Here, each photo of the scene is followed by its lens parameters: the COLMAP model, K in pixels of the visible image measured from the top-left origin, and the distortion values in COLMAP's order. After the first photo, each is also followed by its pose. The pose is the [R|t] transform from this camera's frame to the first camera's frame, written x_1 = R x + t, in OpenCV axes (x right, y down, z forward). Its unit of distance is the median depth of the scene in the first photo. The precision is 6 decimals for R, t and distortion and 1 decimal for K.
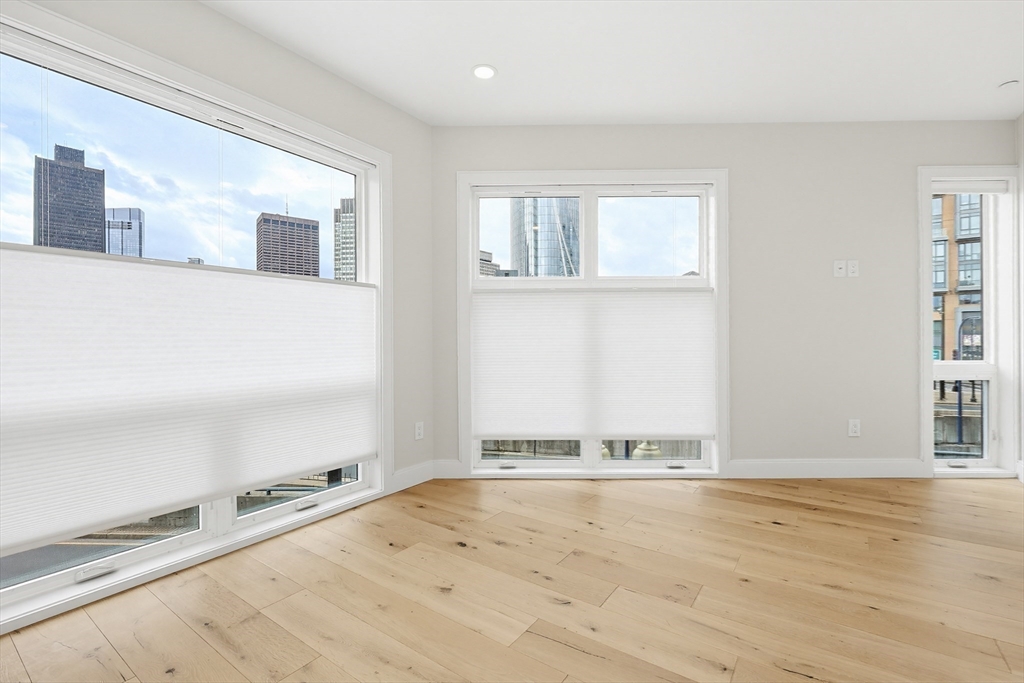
lens RADIAL K [[440.9, 0, 529.6], [0, 440.9, 341.5], [0, 0, 1]] dist [-0.002006, 0.000163]
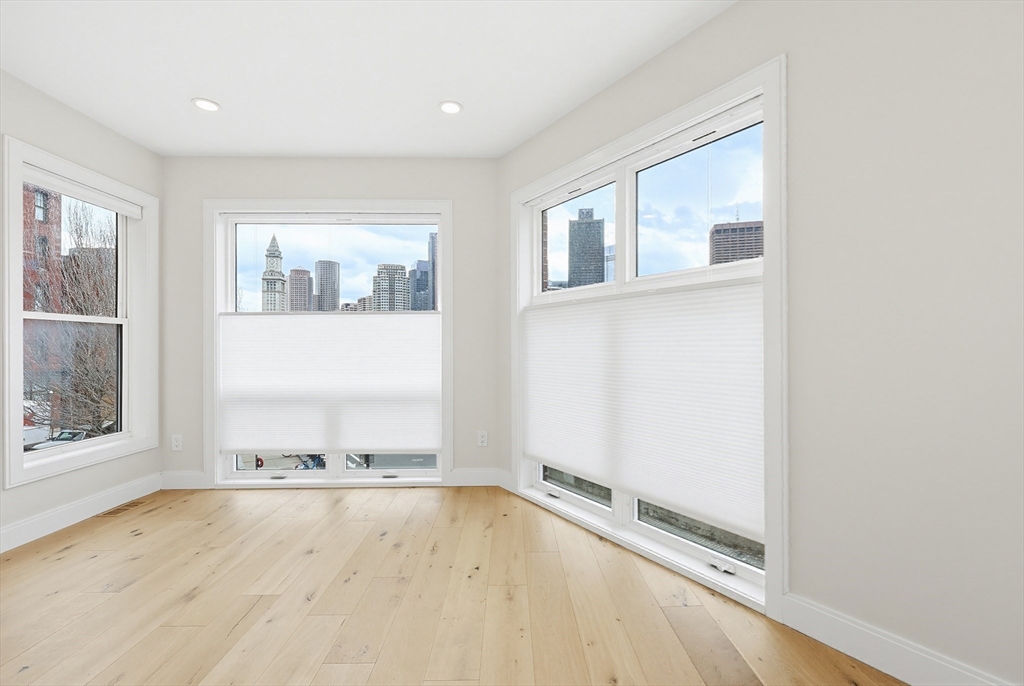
lens RADIAL K [[447.0, 0, 524.1], [0, 447.0, 342.7], [0, 0, 1]] dist [-0.001799, -0.000289]
pose [[0.577738, -0.003417, -0.816215, 0.717453], [-0.002206, 0.999981, -0.005747, -0.033149], [0.816219, 0.005121, 0.577720, 0.419318]]
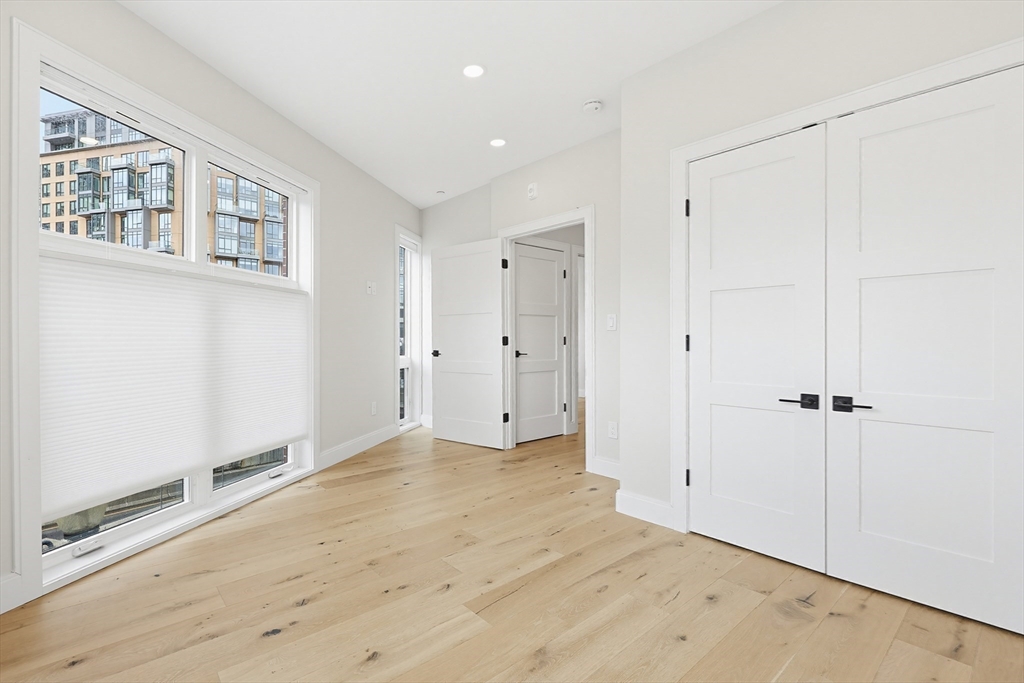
lens RADIAL K [[466.9, 0, 459.1], [0, 466.9, 338.2], [0, 0, 1]] dist [0.000154, 0.000200]
pose [[0.298145, 0.009411, 0.954474, -0.535939], [-0.000413, 0.999953, -0.009731, -0.001522], [-0.954520, 0.002507, 0.298135, 0.337366]]
